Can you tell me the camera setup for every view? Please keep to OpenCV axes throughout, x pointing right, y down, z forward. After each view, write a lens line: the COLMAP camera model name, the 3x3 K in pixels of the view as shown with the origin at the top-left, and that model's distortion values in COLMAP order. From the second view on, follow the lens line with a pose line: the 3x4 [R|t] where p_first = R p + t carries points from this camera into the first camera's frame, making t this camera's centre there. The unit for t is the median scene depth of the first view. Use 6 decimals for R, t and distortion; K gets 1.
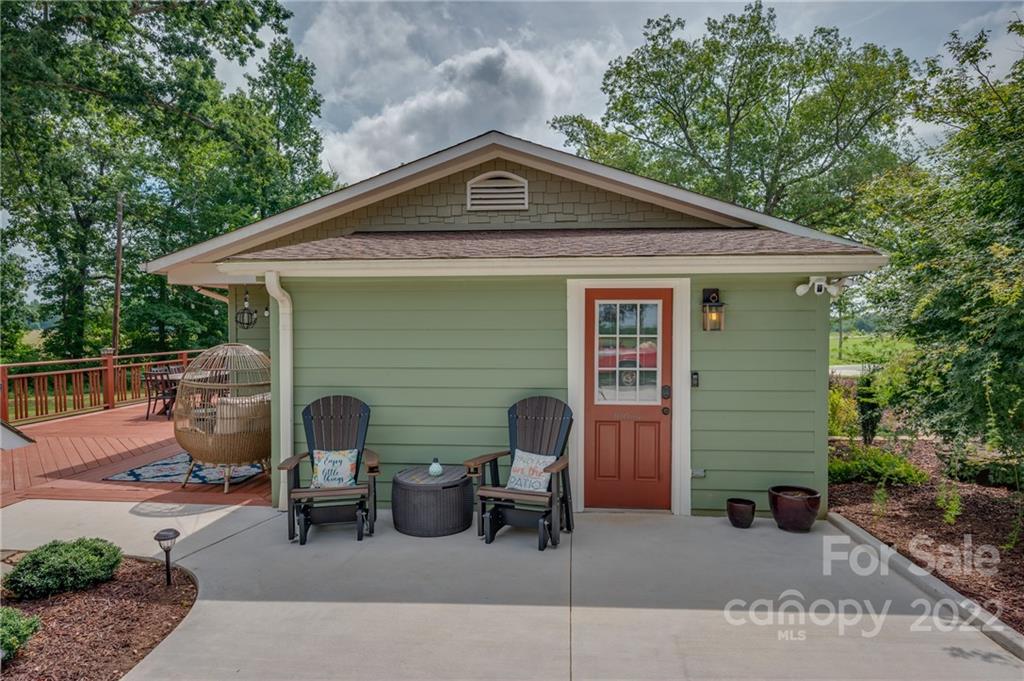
lens RADIAL K [[615.3, 0, 510.6], [0, 615.3, 348.2], [0, 0, 1]] dist [-0.001405, -0.001168]
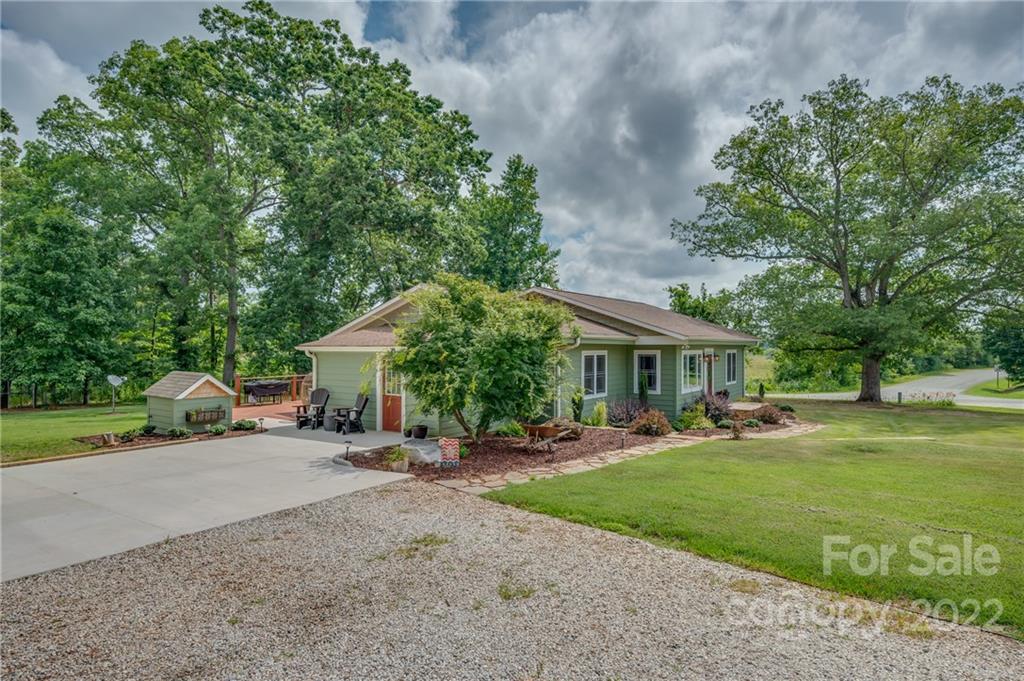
lens RADIAL K [[578.7, 0, 515.0], [0, 578.7, 345.1], [0, 0, 1]] dist [0.000627, 0.000524]
pose [[0.866017, 0.000799, -0.500014, 0.779469], [-0.020463, 0.999218, -0.033846, -0.024606], [0.499595, 0.039543, 0.865356, -0.412849]]
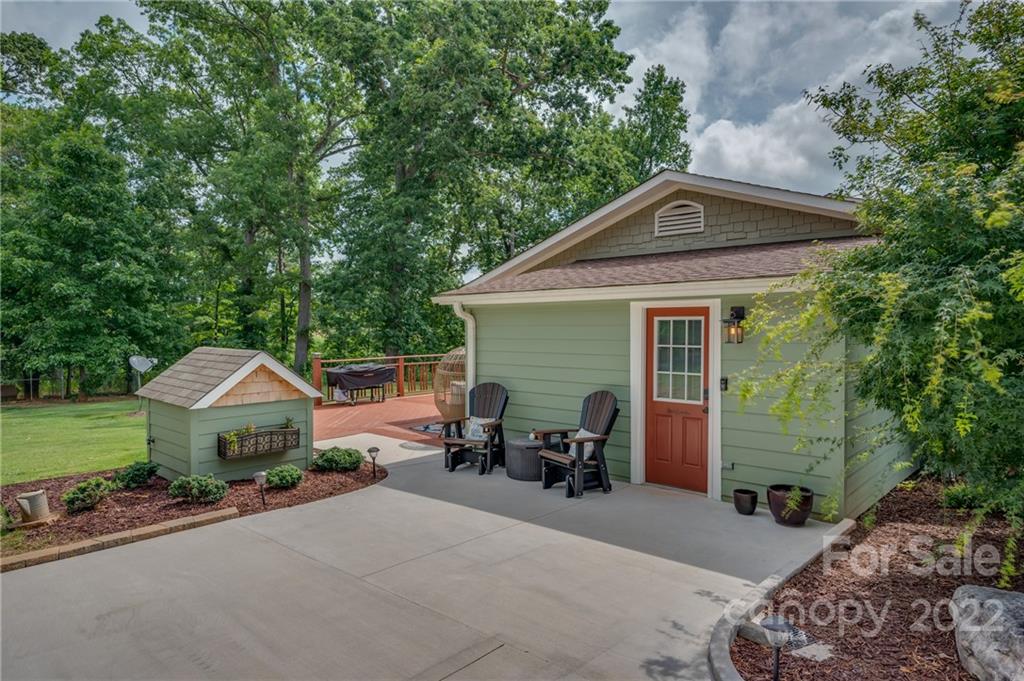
lens RADIAL K [[615.3, 0, 510.6], [0, 615.3, 348.2], [0, 0, 1]] dist [-0.001405, -0.001168]
pose [[0.793743, 0.018719, -0.607966, 0.251172], [-0.018735, 0.999804, 0.006324, -0.006581], [0.607965, 0.006370, 0.793938, -0.063764]]
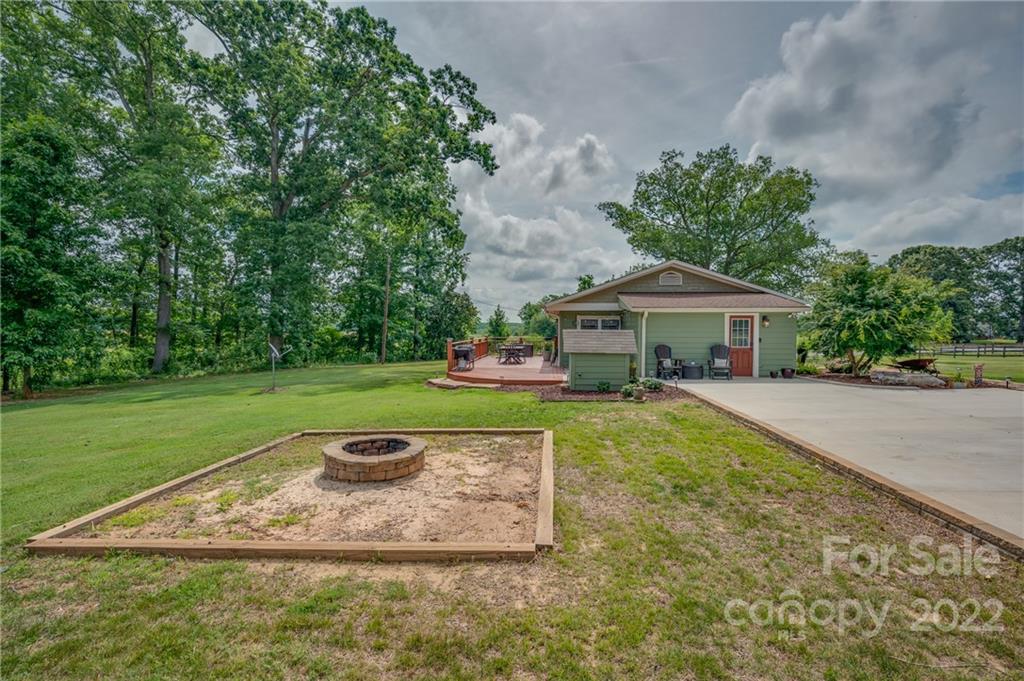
lens RADIAL K [[475.6, 0, 506.8], [0, 475.6, 349.5], [0, 0, 1]] dist [-0.001536, -0.000202]
pose [[0.999913, 0.003960, 0.012566, -0.458588], [-0.004023, 0.999980, 0.004952, 0.035670], [-0.012546, -0.005002, 0.999909, -0.669236]]
